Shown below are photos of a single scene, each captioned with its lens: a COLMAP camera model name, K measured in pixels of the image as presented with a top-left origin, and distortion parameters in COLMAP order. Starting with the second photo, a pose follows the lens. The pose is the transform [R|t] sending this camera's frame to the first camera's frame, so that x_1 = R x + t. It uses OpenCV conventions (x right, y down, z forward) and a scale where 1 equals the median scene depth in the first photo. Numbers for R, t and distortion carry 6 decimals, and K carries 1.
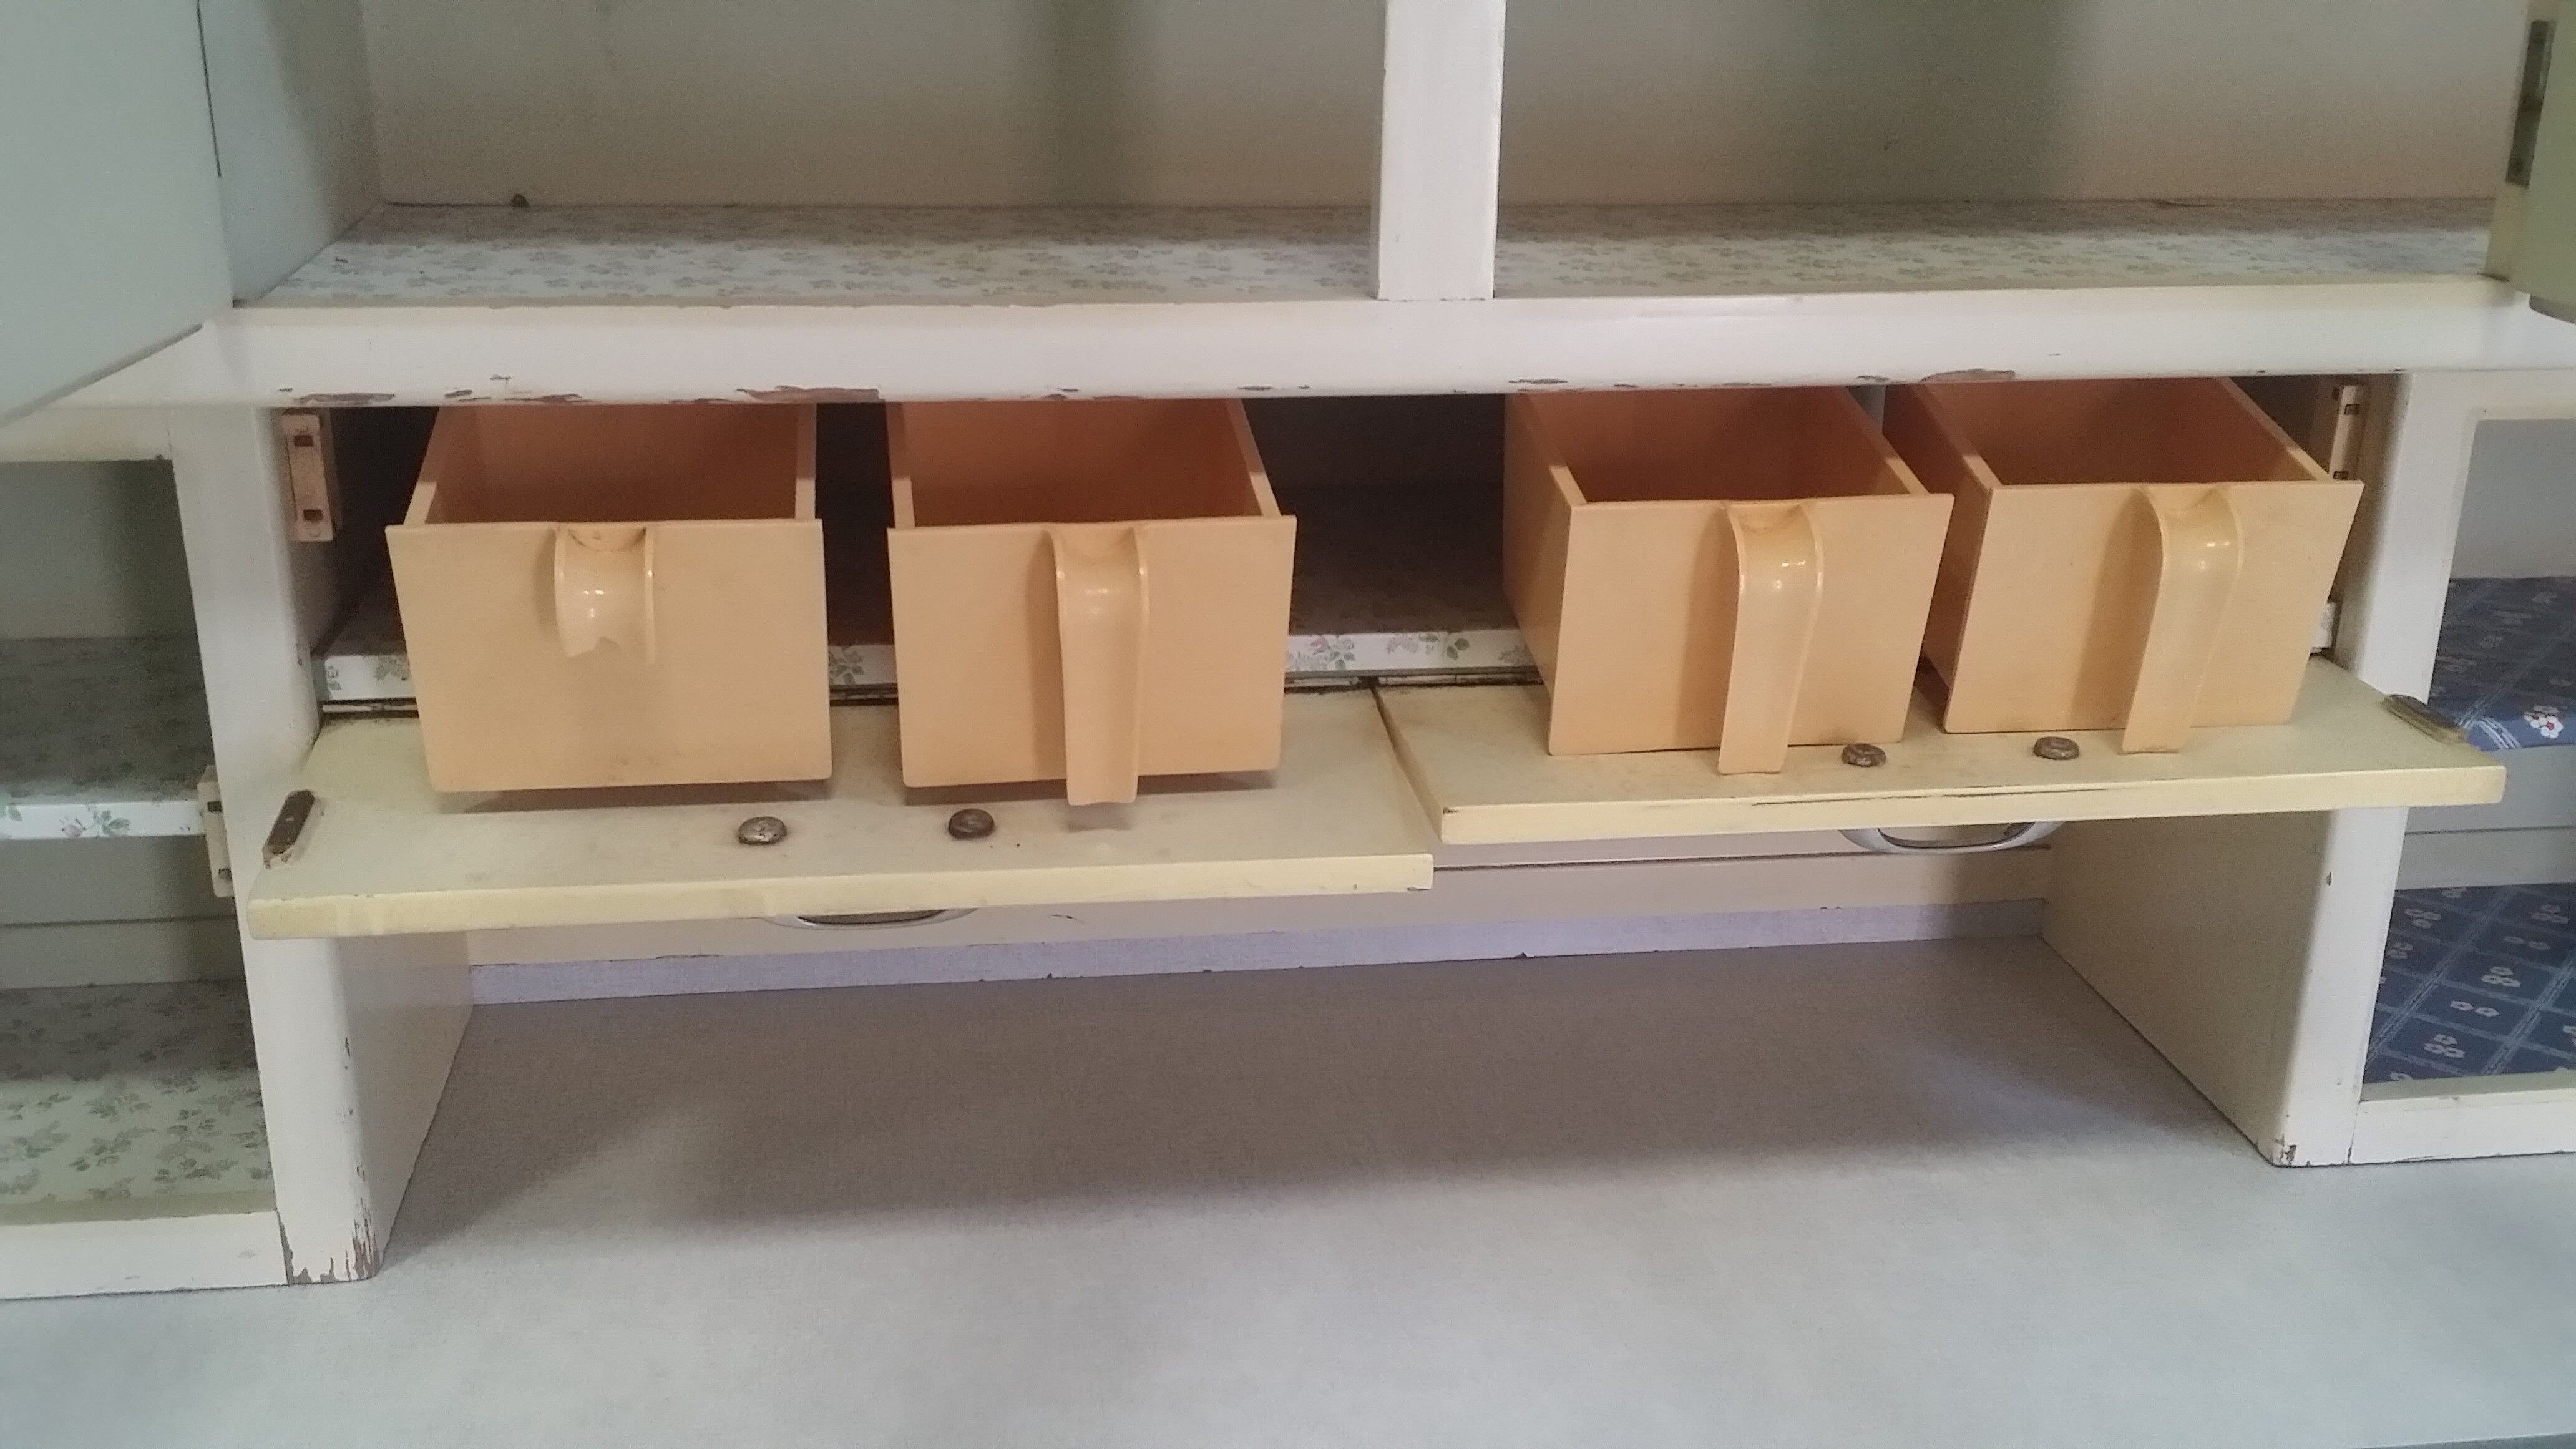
lens RADIAL K [[2518.0, 0, 1284.8], [0, 2518.0, 760.2], [0, 0, 1]] dist [0.113879, -0.211603]
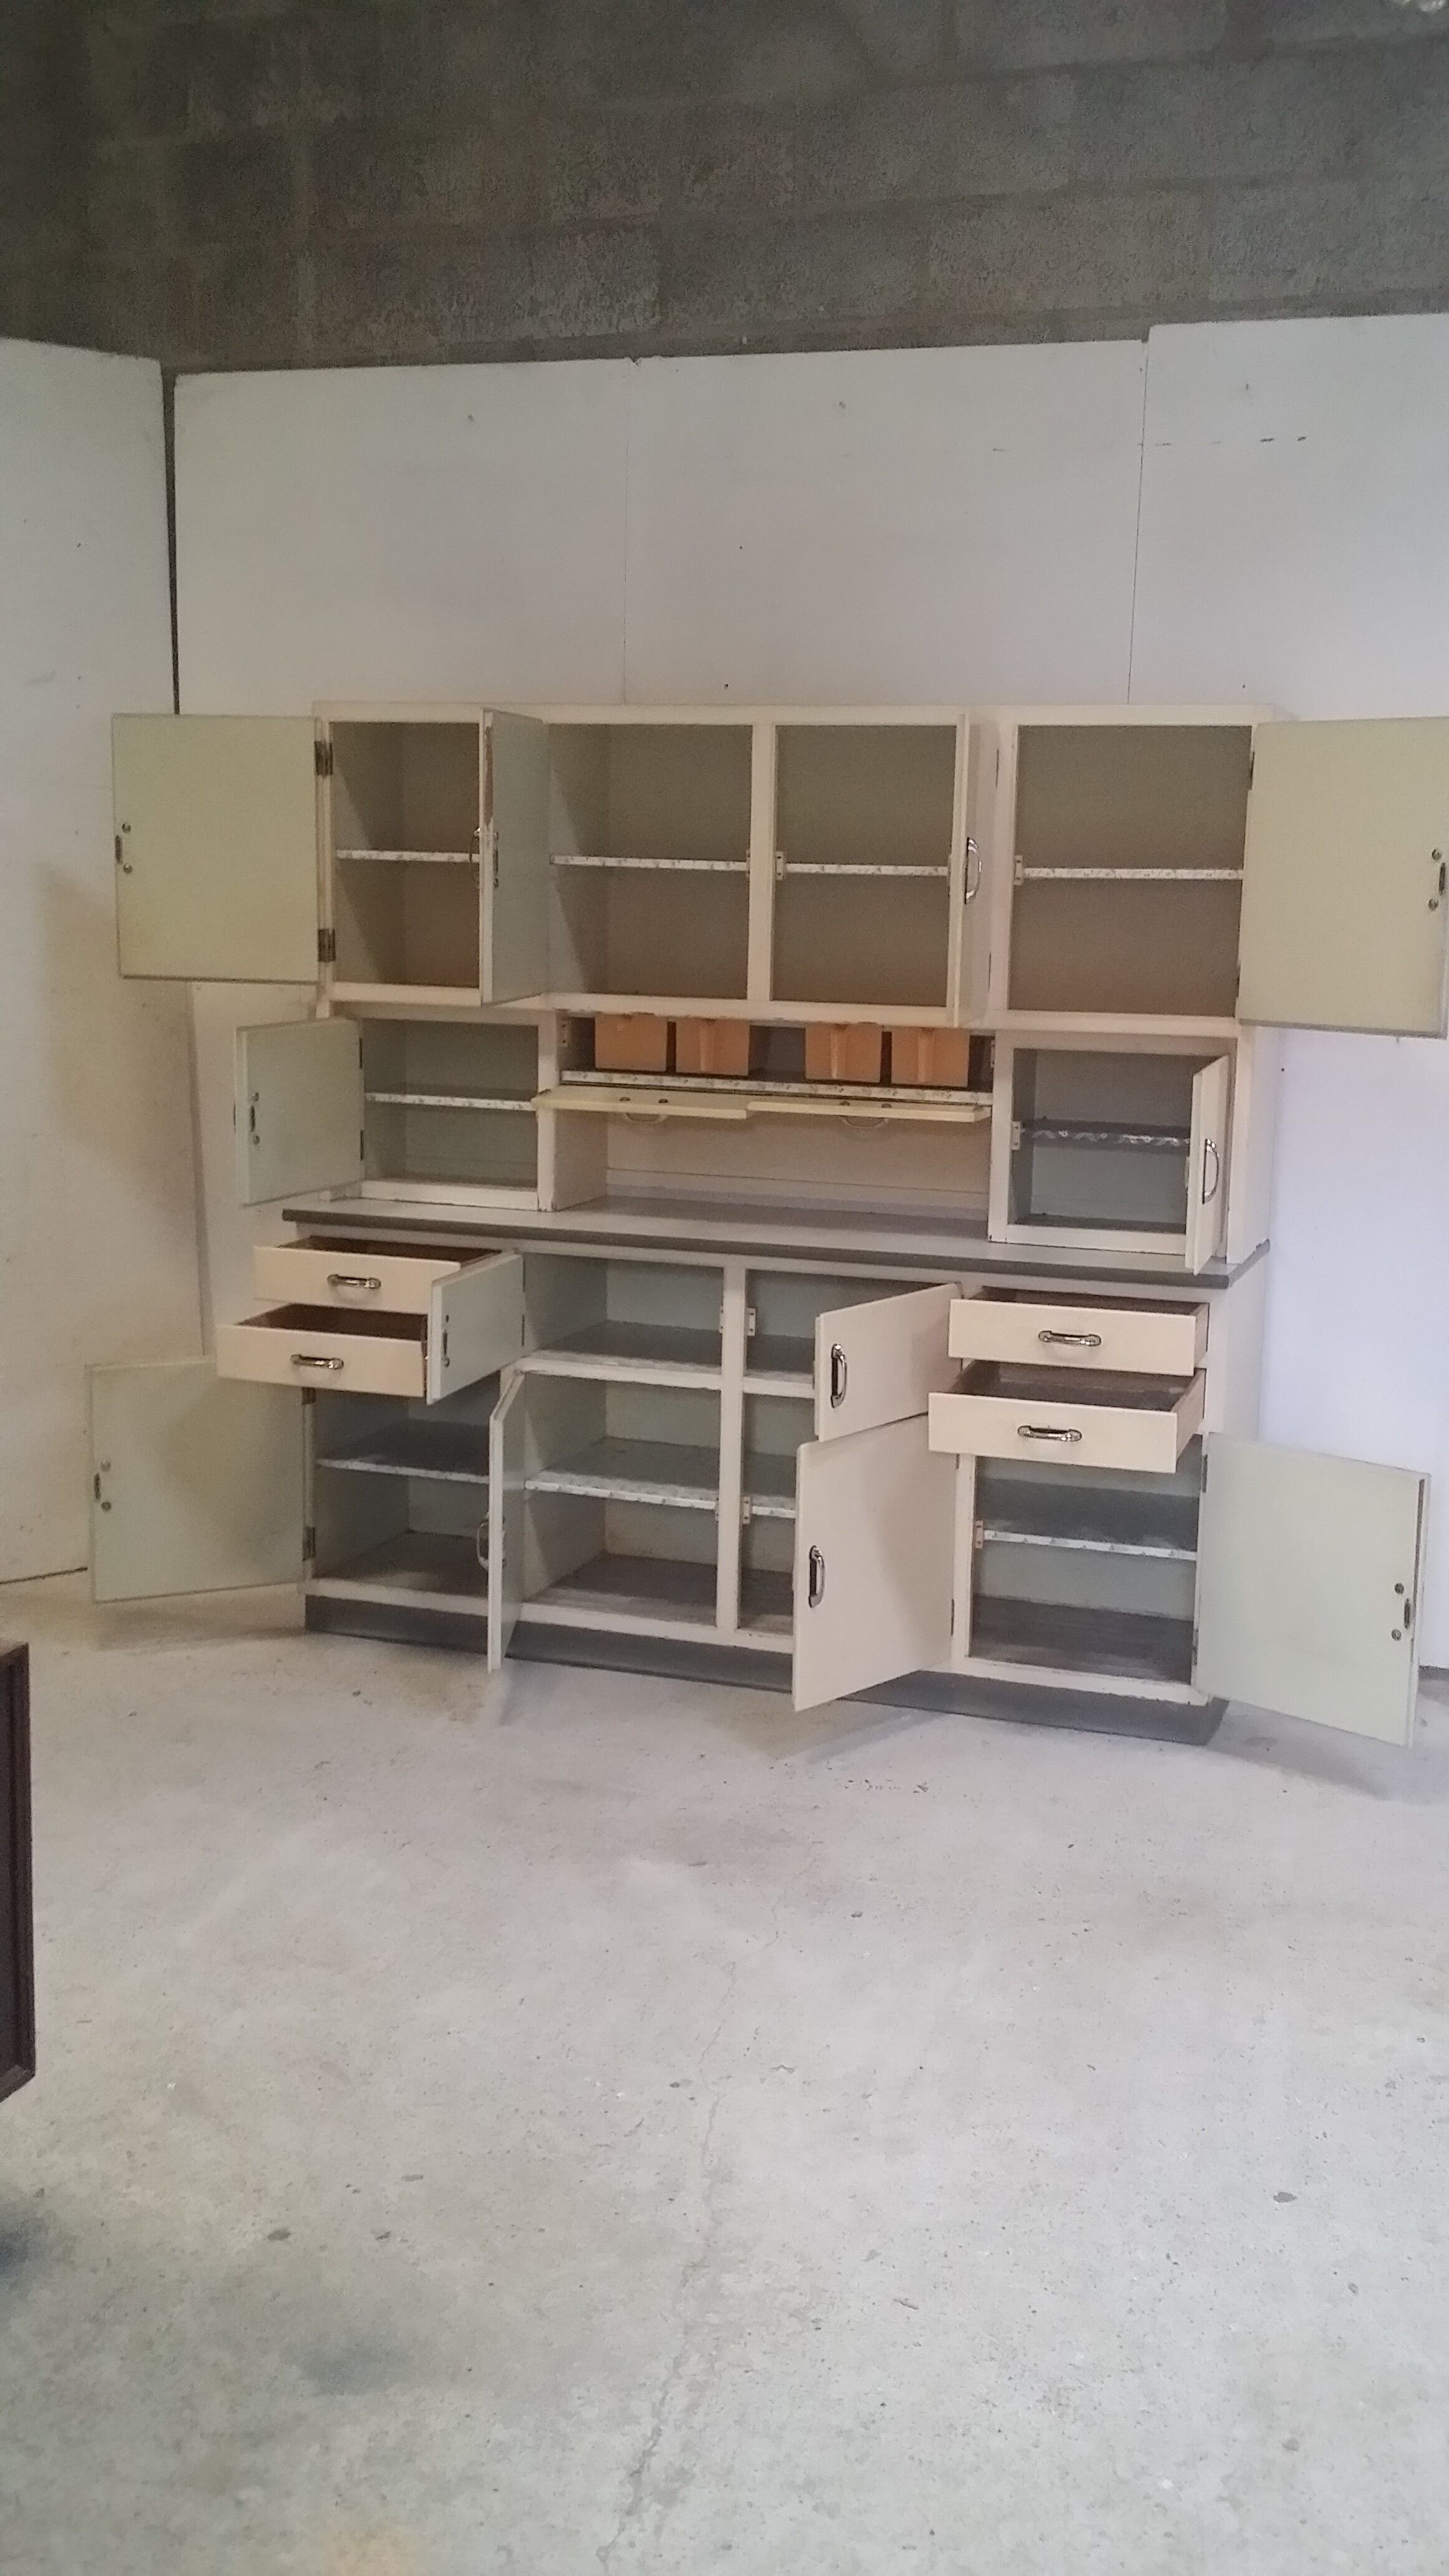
lens RADIAL K [[2493.2, 0, 795.6], [0, 2493.2, 1289.5], [0, 0, 1]] dist [0.062926, -0.013267]
pose [[0.902945, 0.080563, -0.422138, 2.160689], [-0.158682, 0.975360, -0.153275, 1.071913], [0.399389, 0.205384, 0.893480, -3.120980]]
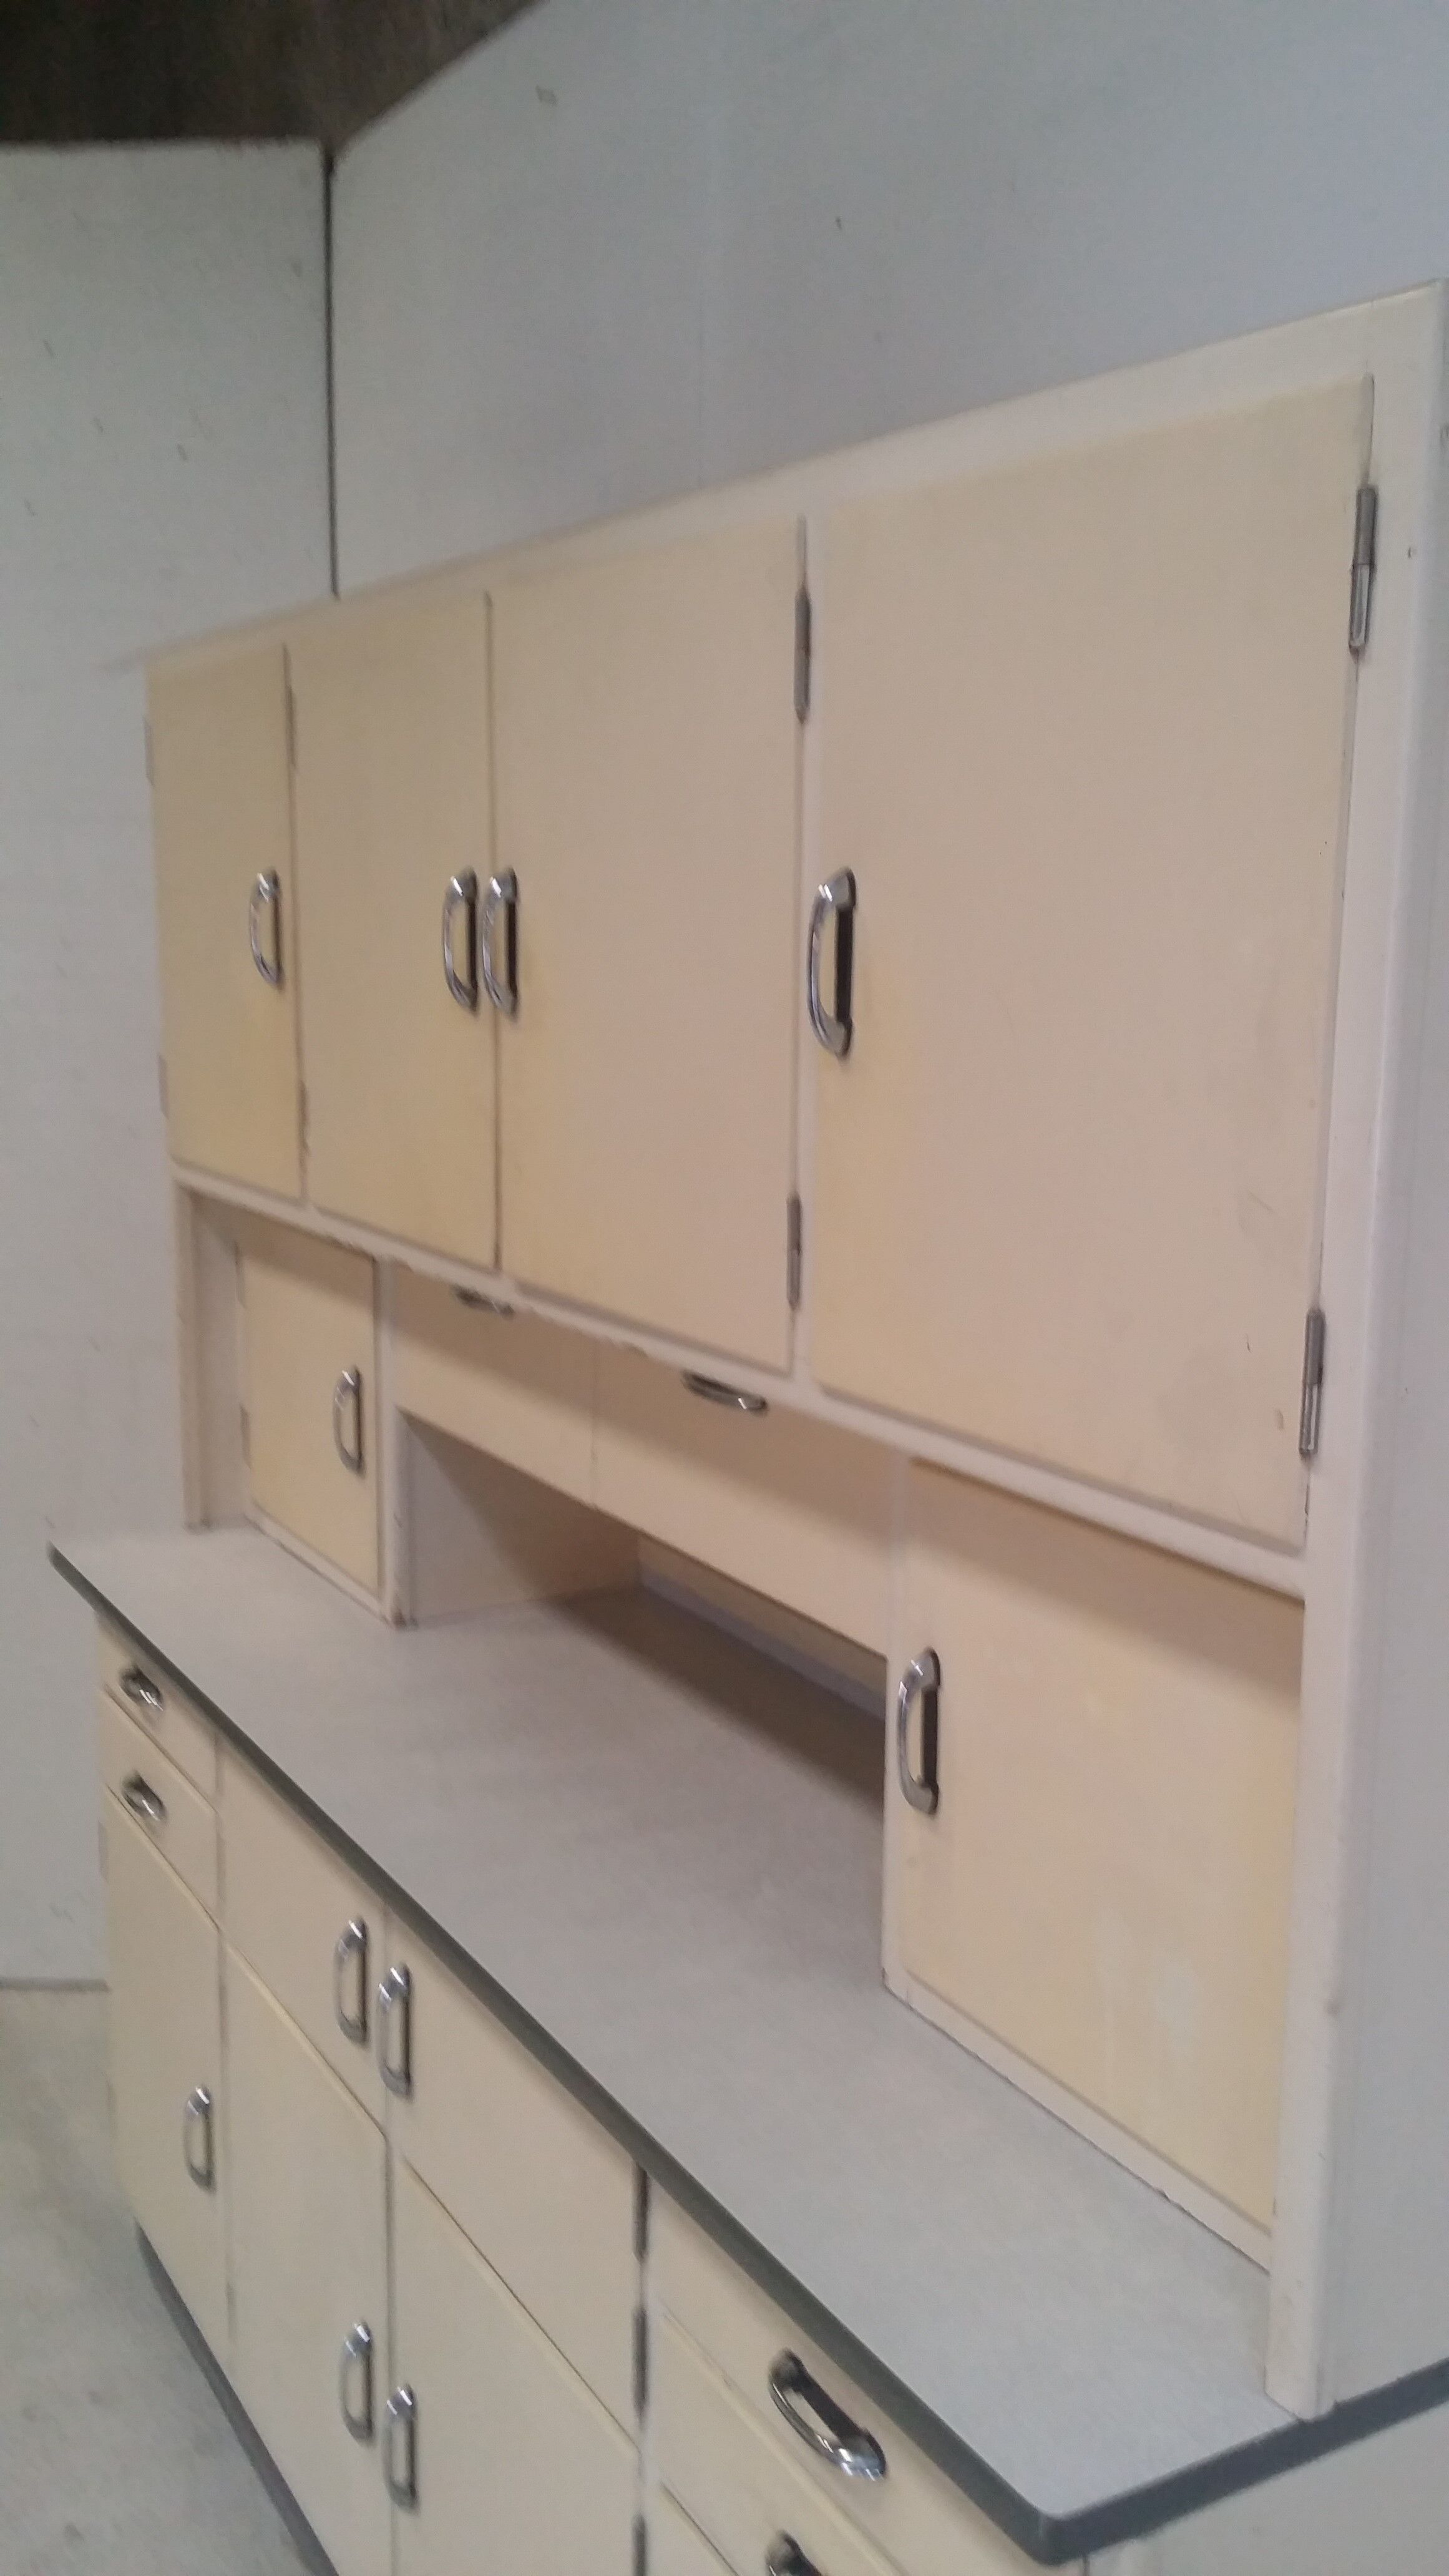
lens RADIAL K [[2334.3, 0, 722.6], [0, 2334.3, 1298.6], [0, 0, 1]] dist [0.115593, -0.189837]
pose [[0.373908, 0.149606, -0.915320, 1.847047], [-0.318002, 0.947760, 0.025005, -0.252826], [0.871245, 0.281724, 0.401951, 0.367243]]
